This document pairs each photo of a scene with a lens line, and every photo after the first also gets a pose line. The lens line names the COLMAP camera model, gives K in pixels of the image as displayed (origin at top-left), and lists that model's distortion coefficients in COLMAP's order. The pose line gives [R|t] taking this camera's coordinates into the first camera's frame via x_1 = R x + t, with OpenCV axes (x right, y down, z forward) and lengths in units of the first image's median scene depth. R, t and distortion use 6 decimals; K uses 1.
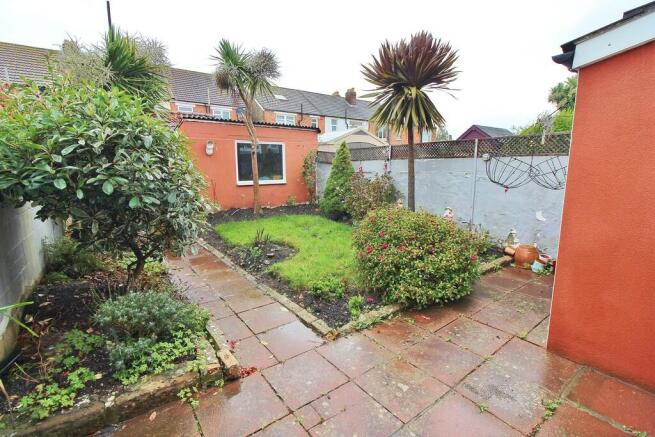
lens RADIAL K [[302.3, 0, 328.9], [0, 302.3, 212.0], [0, 0, 1]] dist [0.001047, -0.016723]
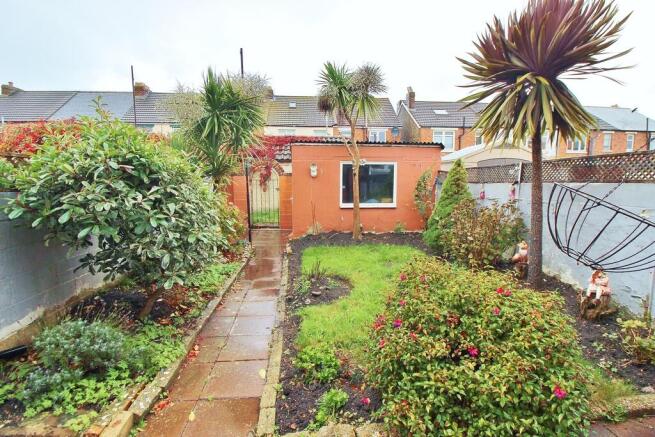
lens RADIAL K [[302.3, 0, 328.9], [0, 302.3, 212.0], [0, 0, 1]] dist [0.001047, -0.016723]
pose [[0.855694, 0.055238, -0.514526, 0.182732], [-0.084503, 0.995856, -0.033624, -0.043387], [0.510536, 0.072251, 0.856815, 0.174084]]
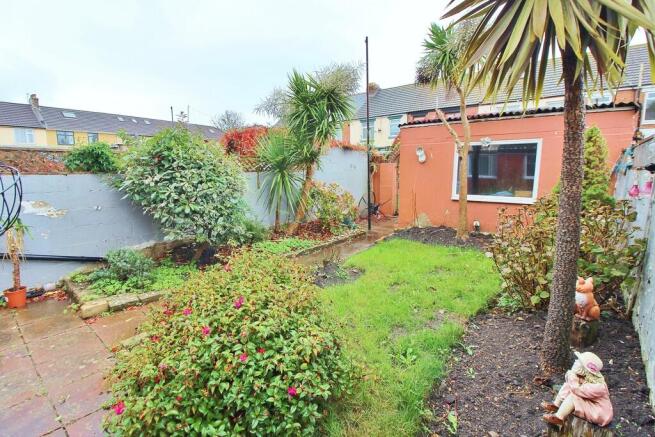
lens RADIAL K [[302.3, 0, 328.9], [0, 302.3, 212.0], [0, 0, 1]] dist [0.001047, -0.016723]
pose [[0.246979, 0.138786, -0.959031, 0.433752], [-0.148642, 0.983404, 0.104034, -0.100581], [0.957553, 0.116858, 0.263509, 0.540615]]
